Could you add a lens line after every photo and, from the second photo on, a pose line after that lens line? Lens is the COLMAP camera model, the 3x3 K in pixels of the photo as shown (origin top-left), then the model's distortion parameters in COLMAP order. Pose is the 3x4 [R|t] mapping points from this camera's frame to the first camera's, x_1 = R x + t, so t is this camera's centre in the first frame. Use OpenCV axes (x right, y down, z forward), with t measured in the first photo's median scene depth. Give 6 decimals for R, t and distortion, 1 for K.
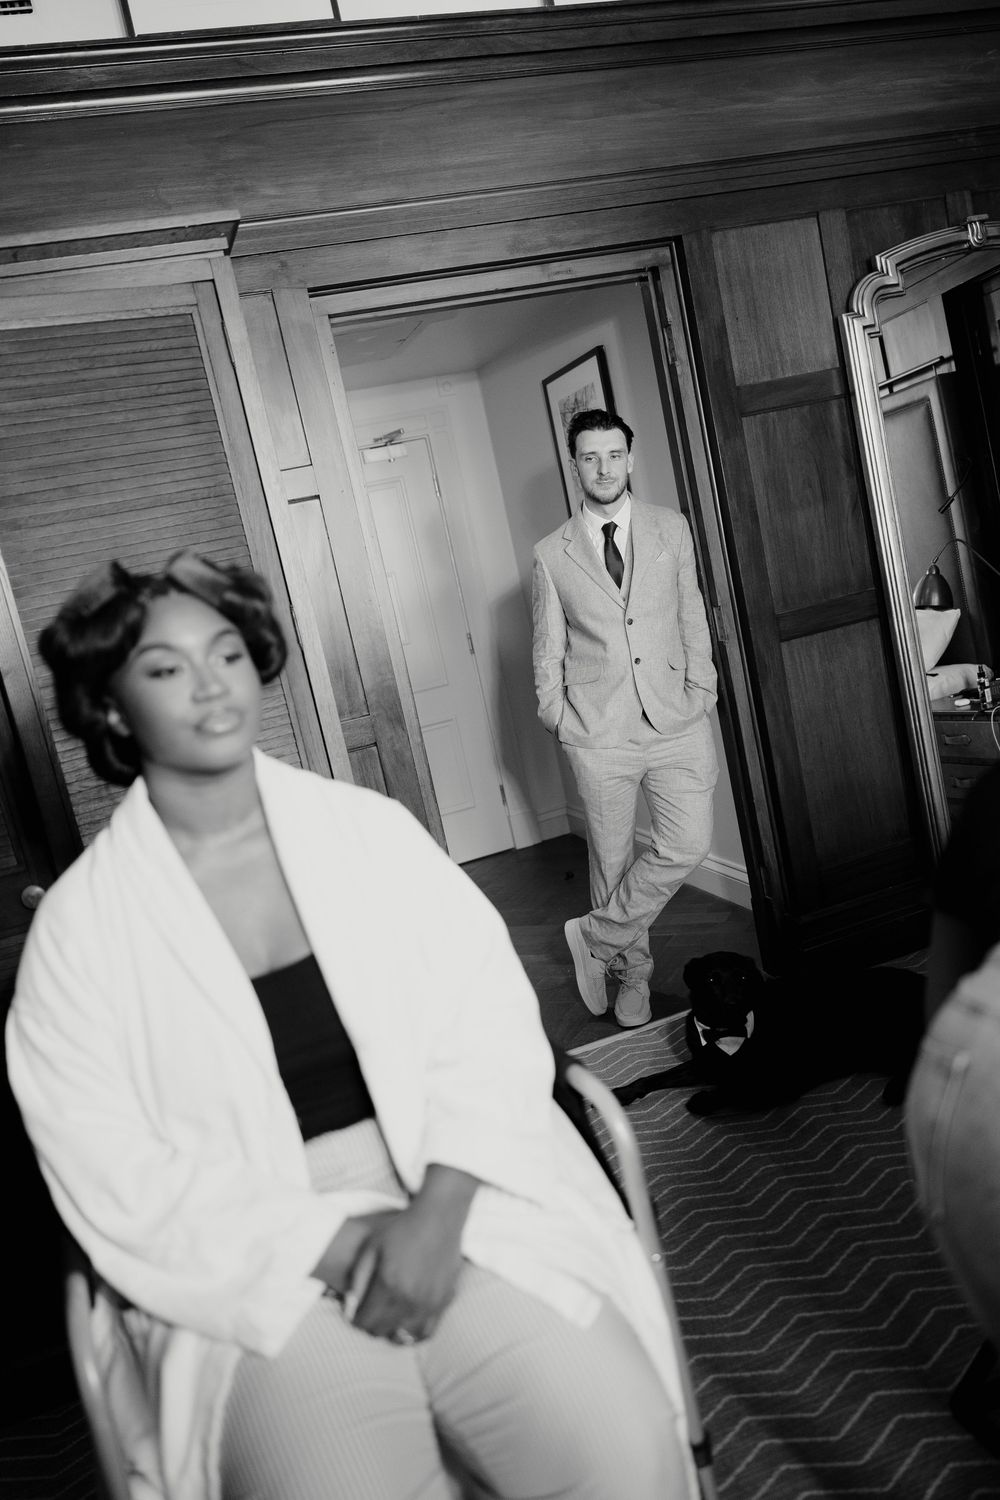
lens RADIAL K [[1183.9, 0, 497.5], [0, 1183.9, 760.9], [0, 0, 1]] dist [0.042856, -0.014179]
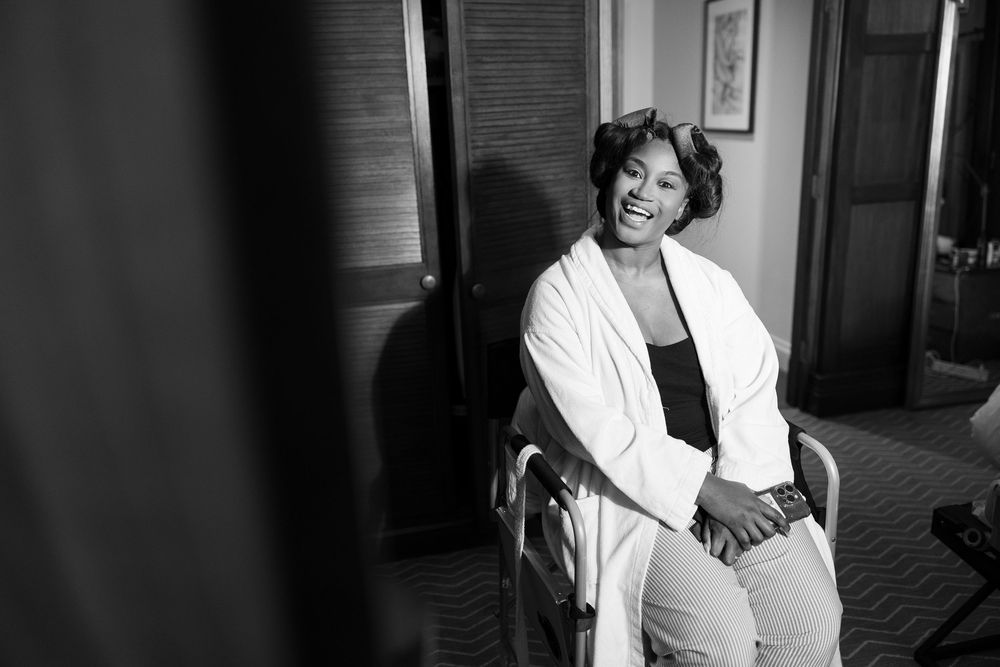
lens RADIAL K [[789.3, 0, 501.8], [0, 789.3, 327.0], [0, 0, 1]] dist [0.042856, -0.014179]
pose [[0.982286, 0.185825, -0.024155, -0.166248], [-0.181607, 0.975808, 0.121728, 0.014748], [0.046191, -0.115185, 0.992270, -0.091457]]
